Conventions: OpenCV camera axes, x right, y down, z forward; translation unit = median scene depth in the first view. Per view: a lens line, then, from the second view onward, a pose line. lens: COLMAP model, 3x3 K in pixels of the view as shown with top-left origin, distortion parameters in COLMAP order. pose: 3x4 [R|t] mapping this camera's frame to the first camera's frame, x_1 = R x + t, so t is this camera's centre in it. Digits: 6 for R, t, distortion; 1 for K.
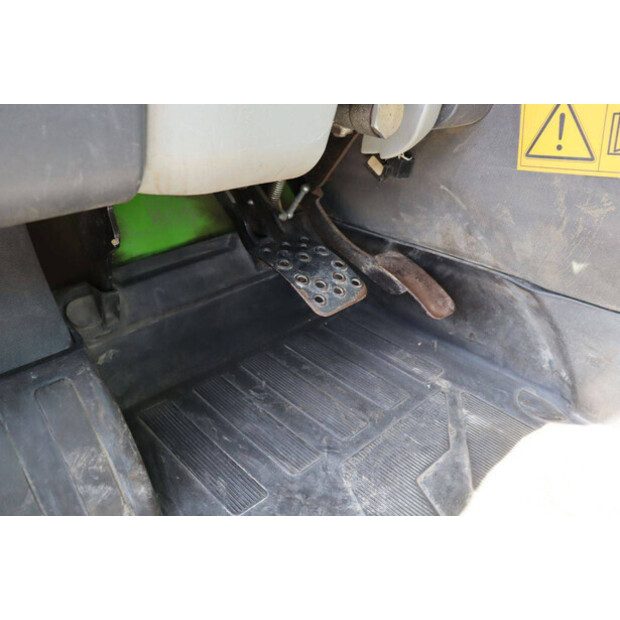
lens RADIAL K [[508.1, 0, 313.3], [0, 508.1, 301.6], [0, 0, 1]] dist [-0.161273, 0.146012]
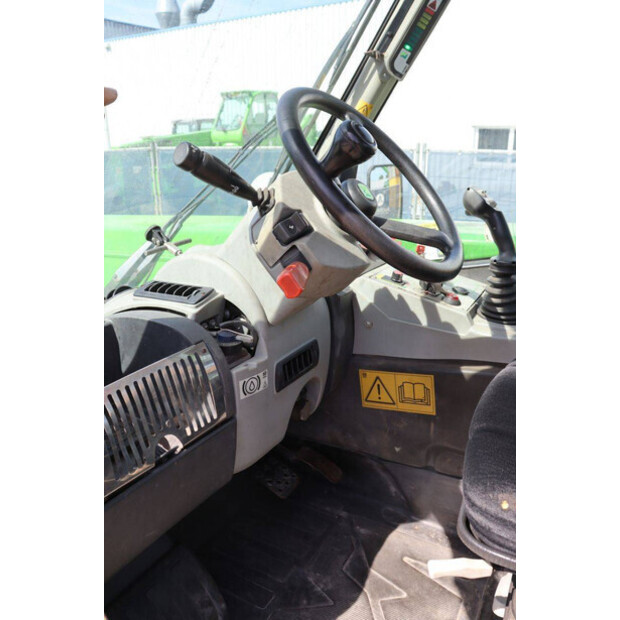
lens RADIAL K [[606.6, 0, 310.0], [0, 606.6, 310.0], [0, 0, 1]] dist [-0.139966, 0.277855]
pose [[0.953414, -0.134525, 0.270009, -0.407377], [0.166536, 0.981025, -0.099279, -0.432606], [-0.251530, 0.139620, 0.957726, -1.366108]]
